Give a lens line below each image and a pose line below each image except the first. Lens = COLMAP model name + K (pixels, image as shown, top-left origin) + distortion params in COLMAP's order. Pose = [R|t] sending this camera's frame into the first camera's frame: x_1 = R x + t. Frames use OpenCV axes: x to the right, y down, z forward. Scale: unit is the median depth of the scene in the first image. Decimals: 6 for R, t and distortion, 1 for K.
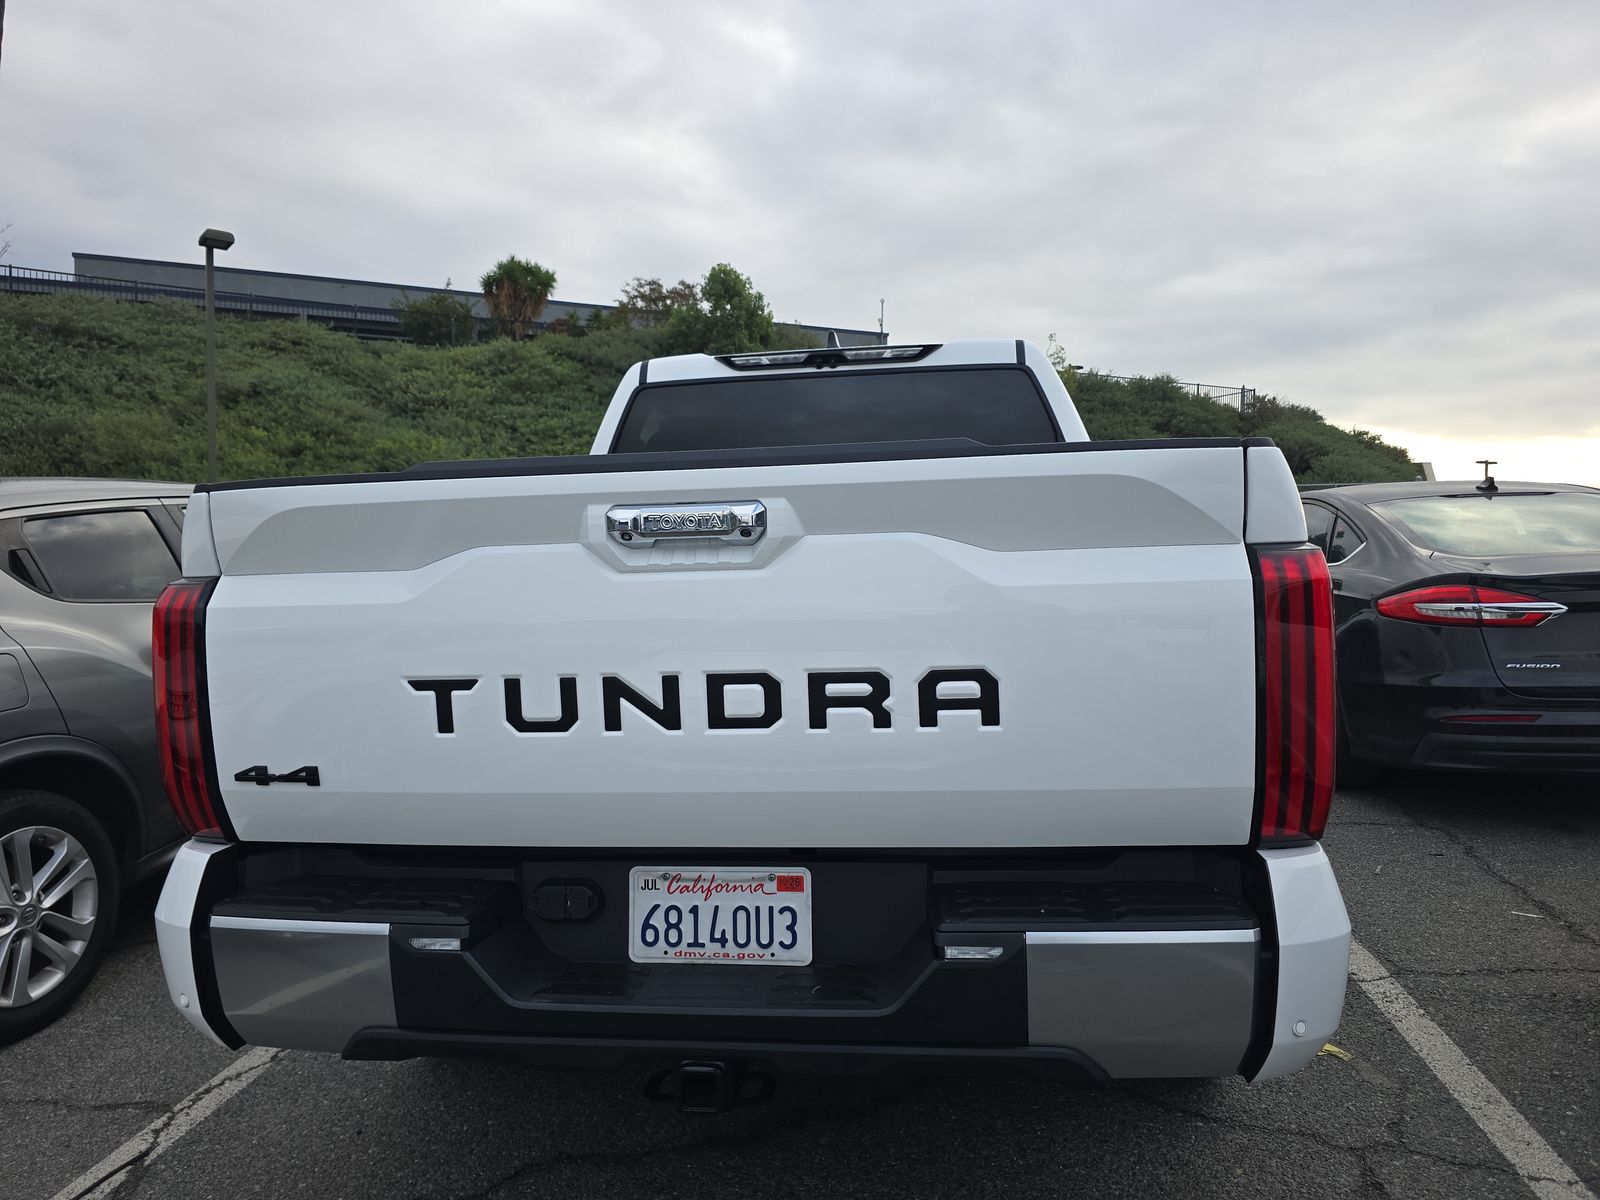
lens RADIAL K [[1078.3, 0, 804.2], [0, 1078.3, 603.3], [0, 0, 1]] dist [0.049995, -0.050579]
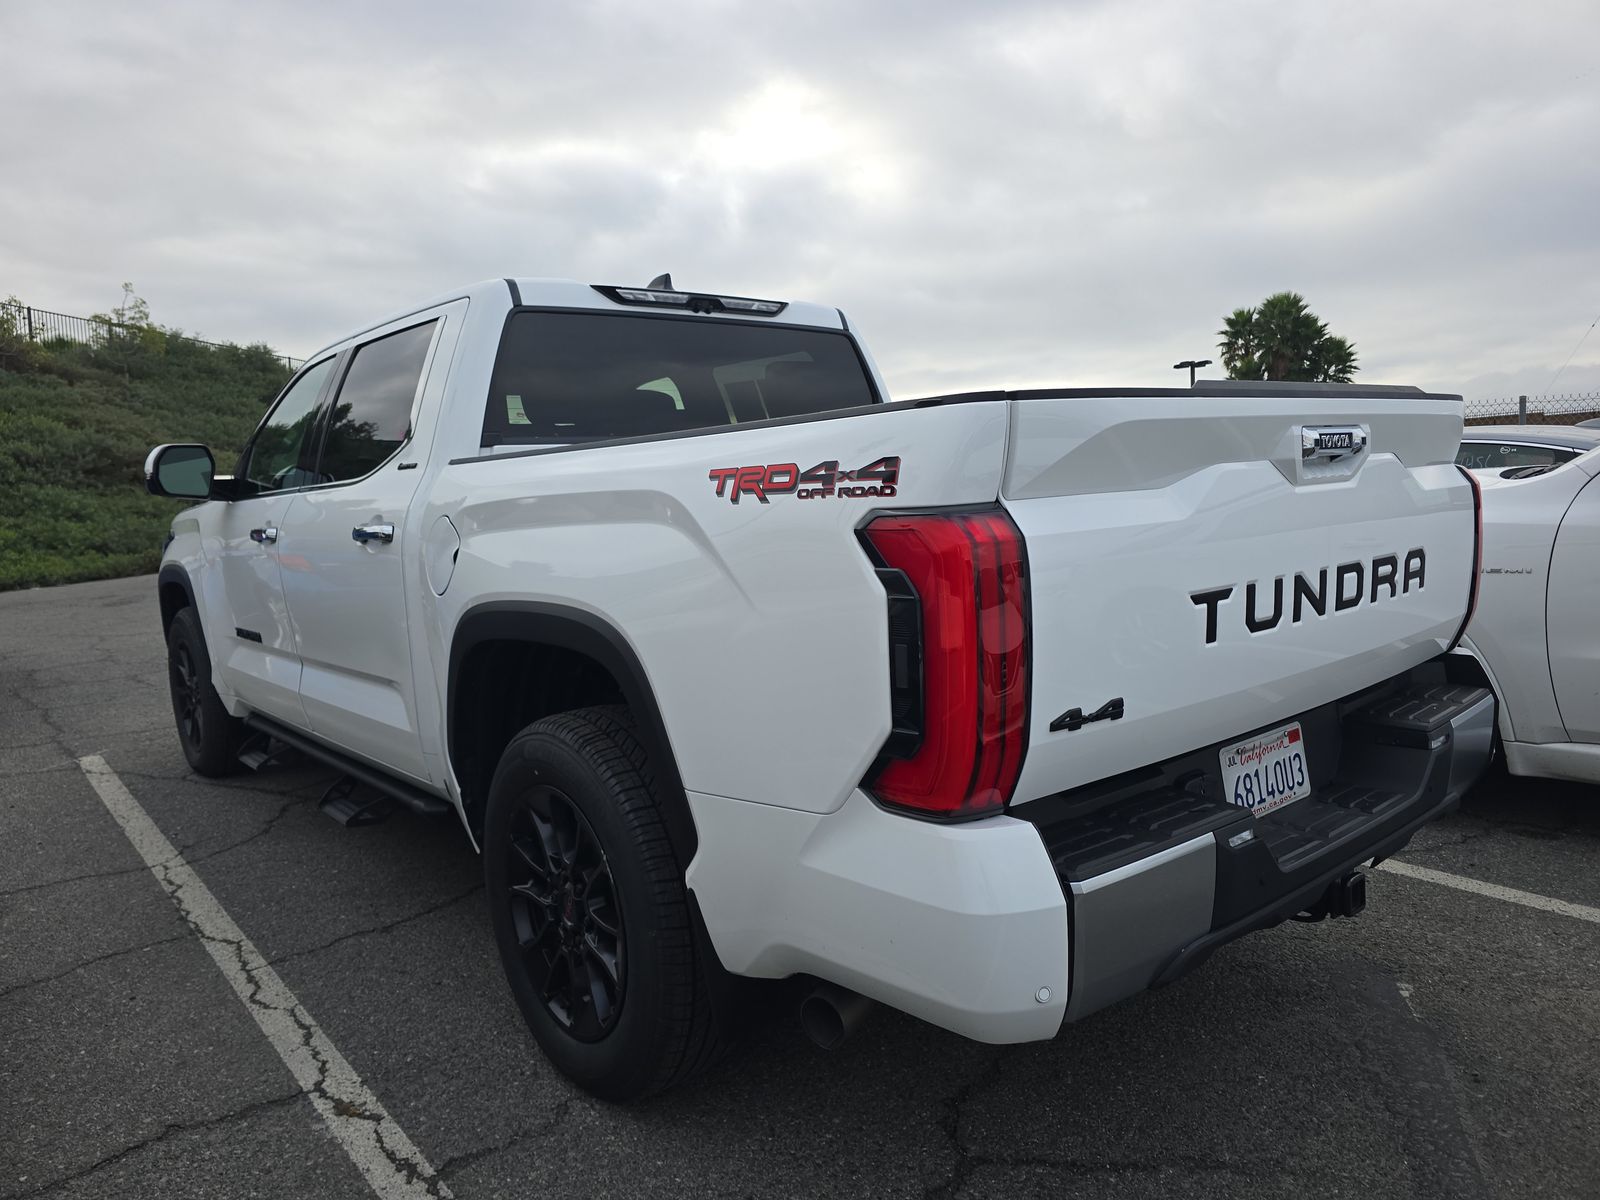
lens RADIAL K [[1070.5, 0, 799.1], [0, 1070.5, 609.9], [0, 0, 1]] dist [0.043789, -0.029111]
pose [[0.672294, -0.088482, 0.734978, -1.276790], [0.071023, 0.995961, 0.054934, 0.003113], [-0.736870, 0.015268, 0.675862, 0.557786]]
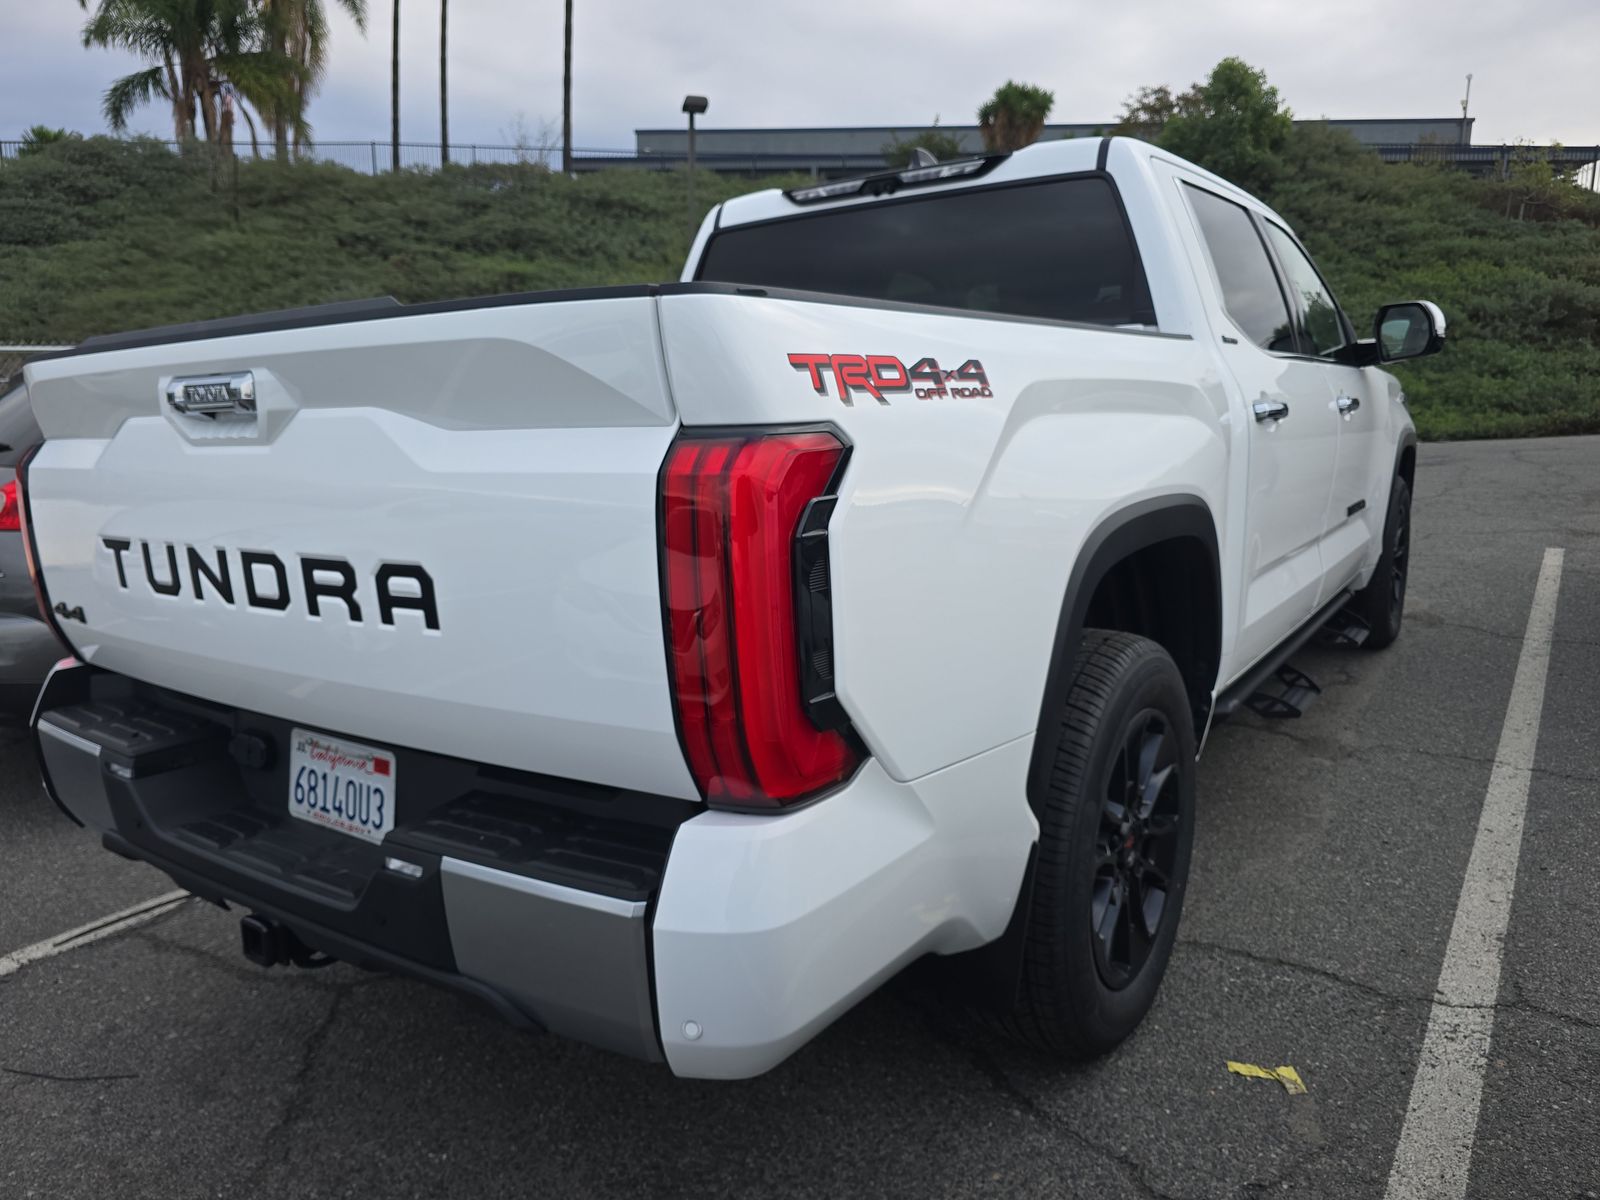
lens RADIAL K [[1078.3, 0, 804.2], [0, 1078.3, 603.3], [0, 0, 1]] dist [0.049995, -0.050579]
pose [[0.891530, 0.083541, -0.445190, 0.738315], [-0.019346, 0.988971, 0.146842, -0.039270], [0.452547, -0.122302, 0.883314, 0.310157]]
